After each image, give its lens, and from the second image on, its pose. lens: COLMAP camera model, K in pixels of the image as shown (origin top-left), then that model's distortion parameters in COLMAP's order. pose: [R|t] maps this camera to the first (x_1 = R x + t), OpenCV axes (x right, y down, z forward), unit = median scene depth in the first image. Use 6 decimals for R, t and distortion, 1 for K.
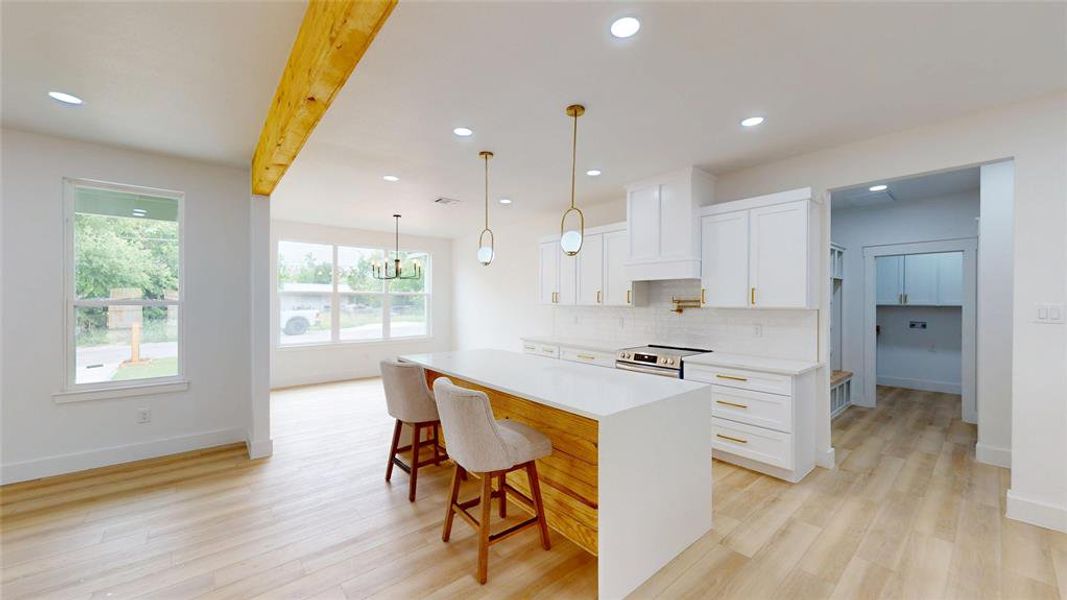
lens RADIAL K [[394.9, 0, 533.5], [0, 394.9, 300.0], [0, 0, 1]] dist [0.002704, 0.000113]
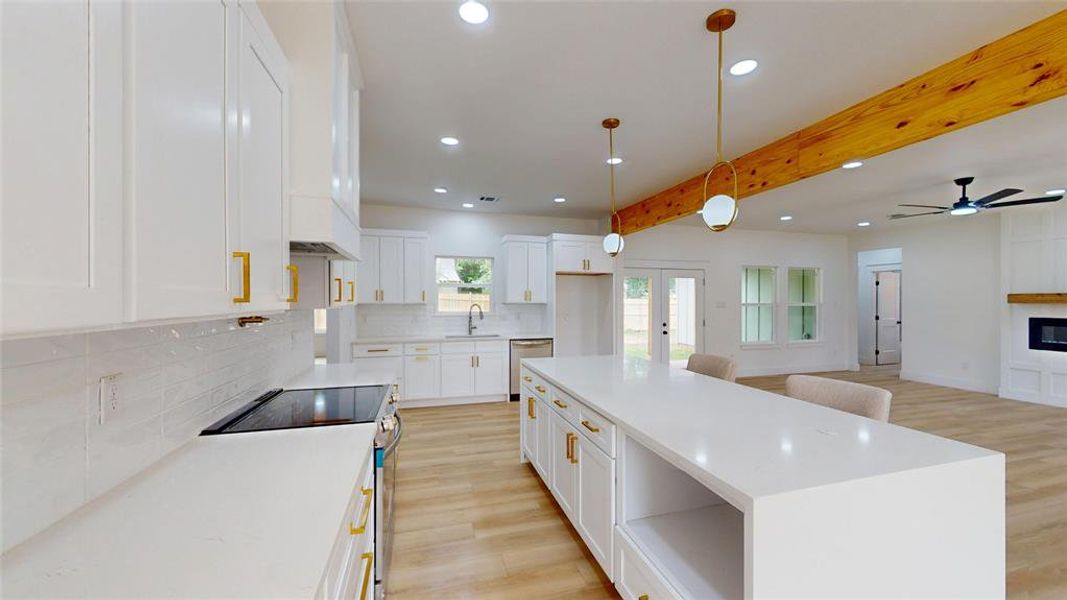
lens RADIAL K [[394.9, 0, 533.5], [0, 394.9, 300.0], [0, 0, 1]] dist [0.002704, 0.000113]
pose [[-0.914086, -0.004905, 0.405491, -0.010131], [-0.005674, 0.999984, -0.000694, 0.000565], [-0.405481, -0.002935, -0.914099, 0.152086]]
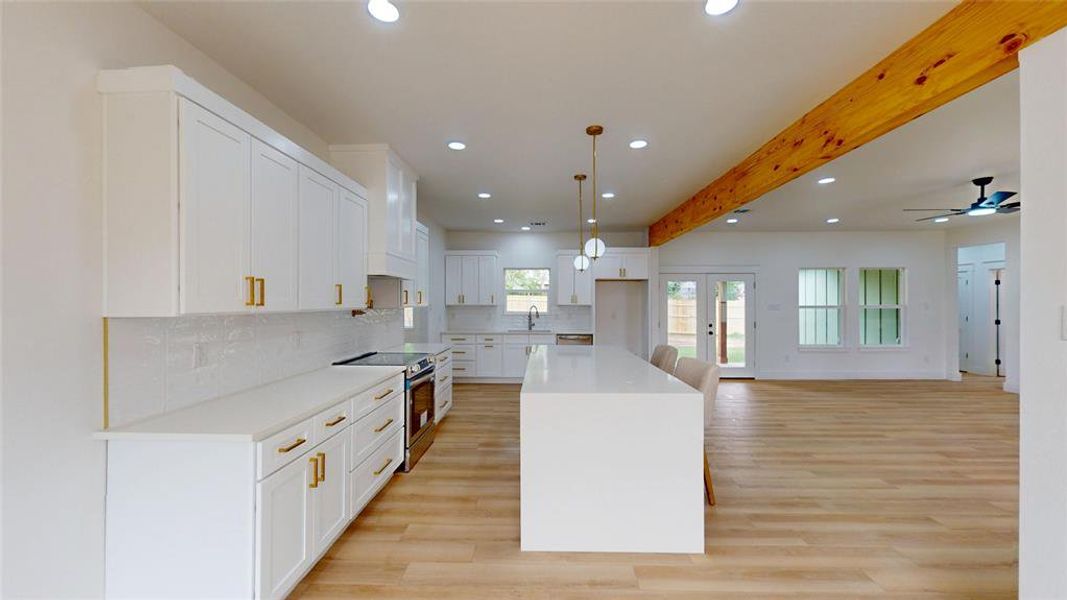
lens RADIAL K [[394.9, 0, 533.5], [0, 394.9, 300.0], [0, 0, 1]] dist [0.002704, 0.000113]
pose [[-0.747352, -0.000320, 0.664429, -0.056366], [-0.004247, 0.999982, -0.004296, 0.000169], [-0.664415, -0.006032, -0.747339, 0.165517]]
